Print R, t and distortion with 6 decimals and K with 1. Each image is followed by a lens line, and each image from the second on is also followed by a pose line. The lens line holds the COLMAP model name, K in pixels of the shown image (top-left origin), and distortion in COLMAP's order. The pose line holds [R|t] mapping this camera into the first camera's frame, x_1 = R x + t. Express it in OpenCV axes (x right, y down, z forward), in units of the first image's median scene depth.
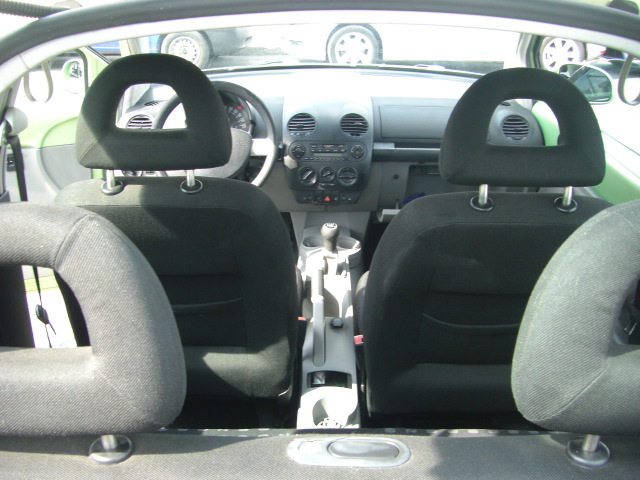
lens RADIAL K [[720.9, 0, 320.0], [0, 720.9, 240.0], [0, 0, 1]] dist [-0.142522, -0.001085]
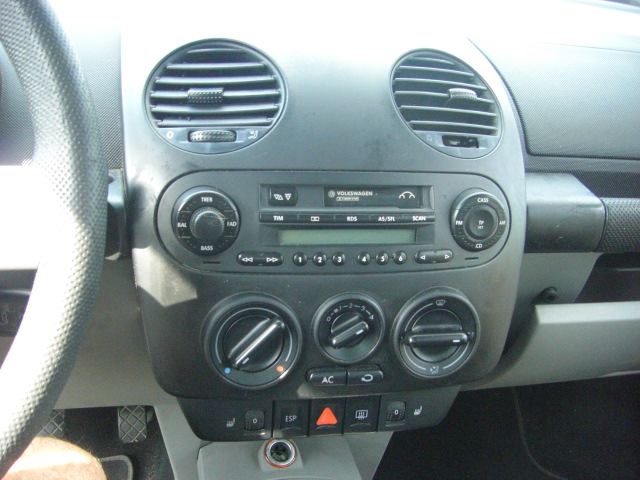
lens RADIAL K [[741.3, 0, 319.9], [0, 741.3, 249.8], [0, 0, 1]] dist [-0.192581, 0.021762]
pose [[0.973904, -0.023250, 0.225766, -0.045323], [0.019304, 0.999620, 0.019671, -0.118374], [-0.226138, -0.014799, 0.973983, 0.787489]]
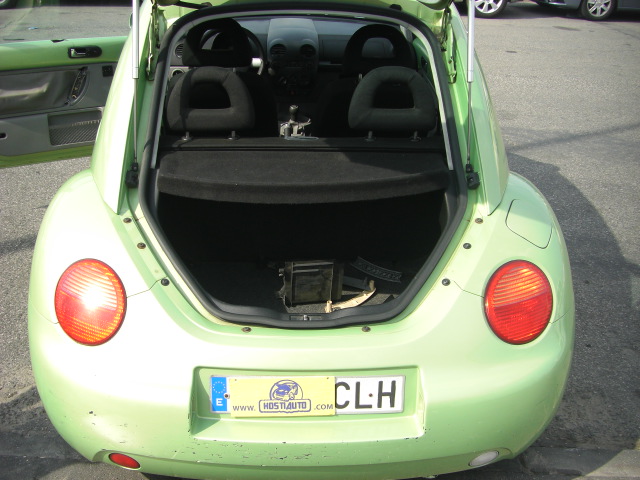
lens RADIAL K [[720.9, 0, 320.0], [0, 720.9, 240.0], [0, 0, 1]] dist [-0.142522, -0.001085]
pose [[0.998636, -0.003213, 0.052108, -0.015375], [-0.001514, 0.995902, 0.090424, 0.145636], [-0.052185, -0.090380, 0.994539, -0.794831]]
